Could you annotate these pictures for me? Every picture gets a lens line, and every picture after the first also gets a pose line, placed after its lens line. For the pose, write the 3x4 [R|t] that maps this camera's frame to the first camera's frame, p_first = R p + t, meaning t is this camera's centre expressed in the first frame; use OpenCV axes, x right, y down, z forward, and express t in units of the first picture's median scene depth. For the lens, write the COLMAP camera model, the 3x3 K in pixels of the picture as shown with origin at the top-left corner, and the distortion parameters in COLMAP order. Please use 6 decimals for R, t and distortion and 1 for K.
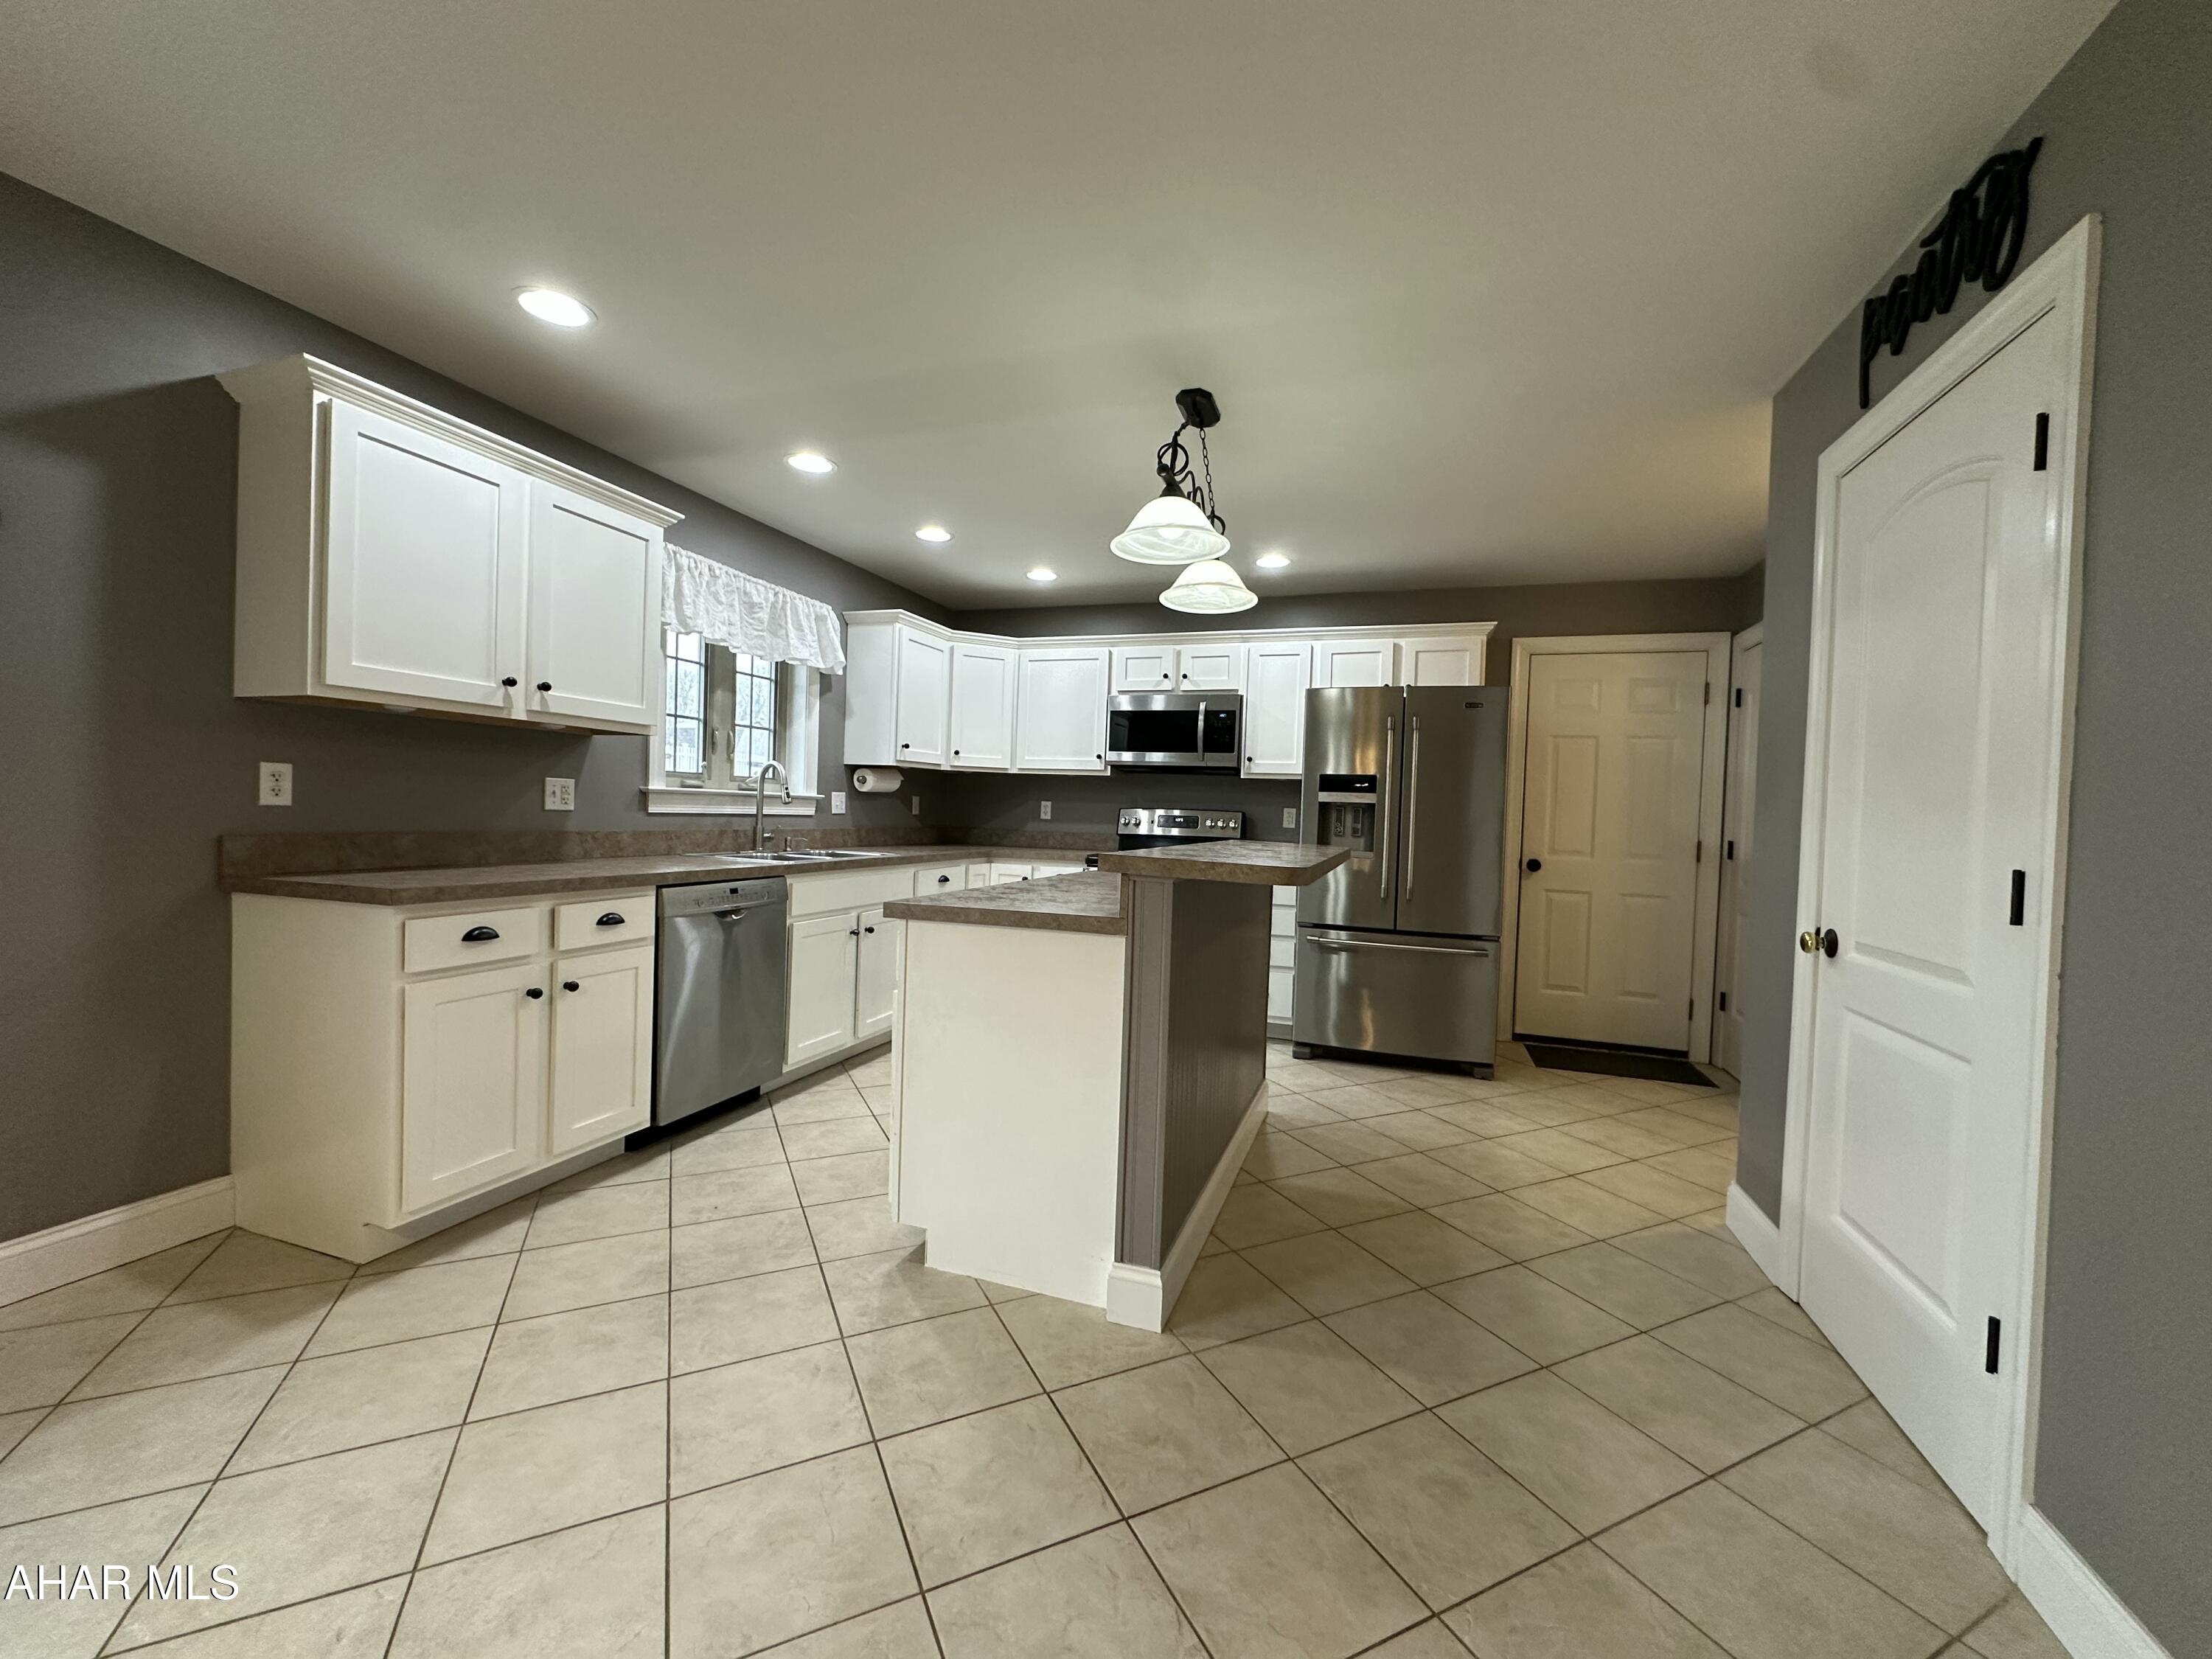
lens RADIAL K [[892.0, 0, 1095.0], [0, 892.0, 833.8], [0, 0, 1]] dist [-0.000490, -0.000054]
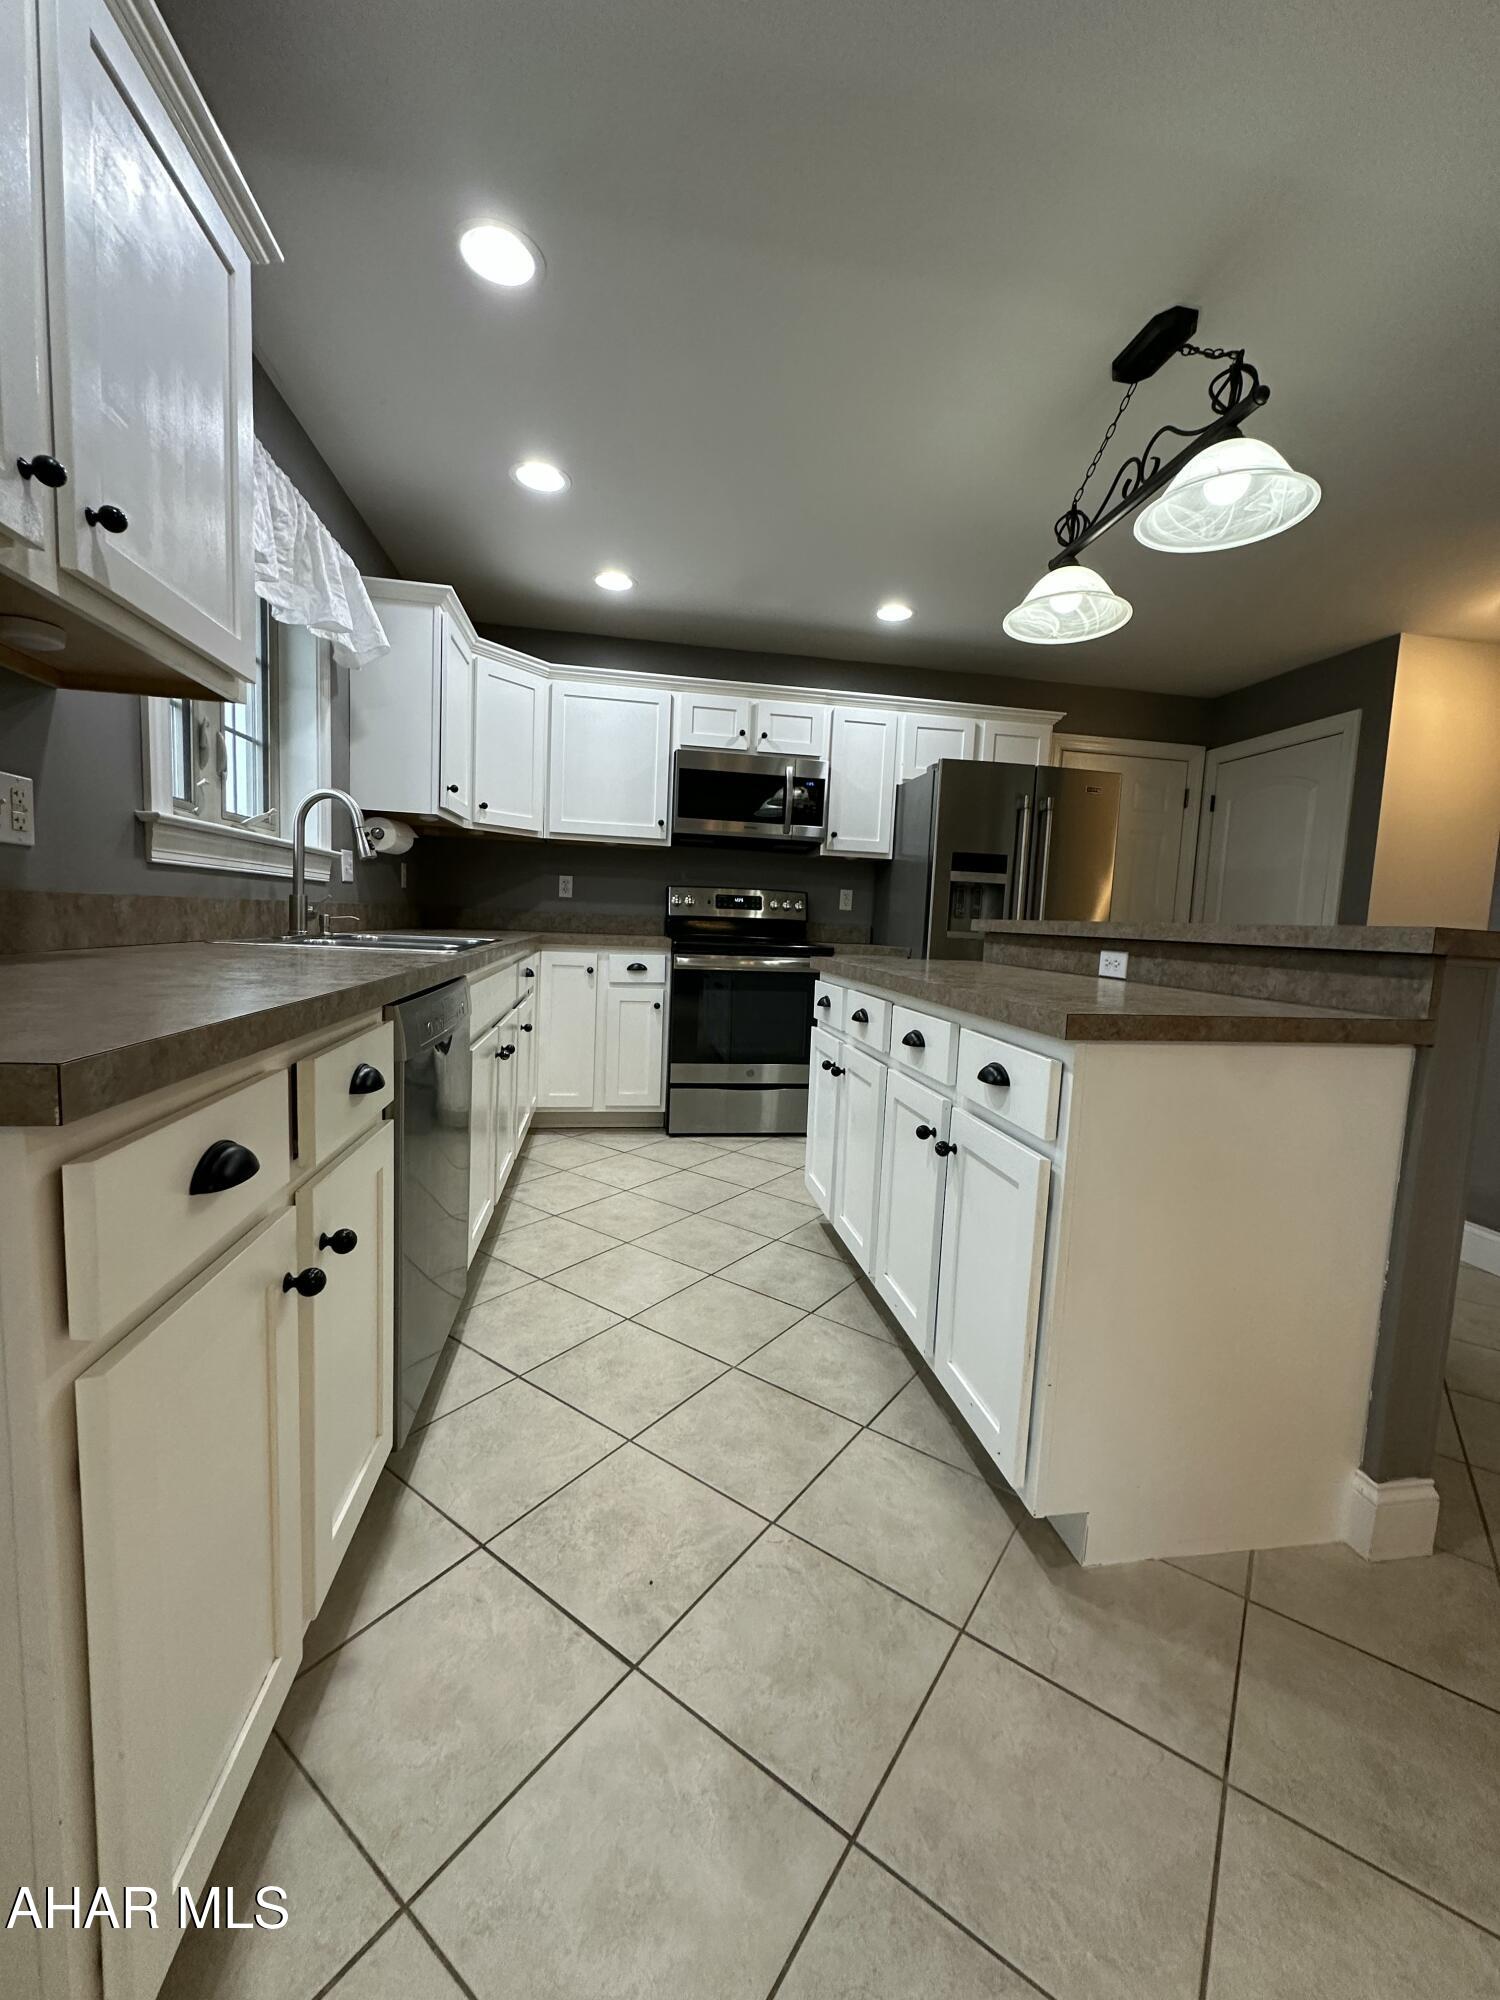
lens RADIAL K [[806.5, 0, 750.7], [0, 806.5, 997.4], [0, 0, 1]] dist [-0.000490, -0.000054]
pose [[0.875020, -0.041895, 0.482271, -0.333445], [-0.002137, 0.995904, 0.090391, 0.009724], [-0.484082, -0.080124, 0.871346, 0.318985]]
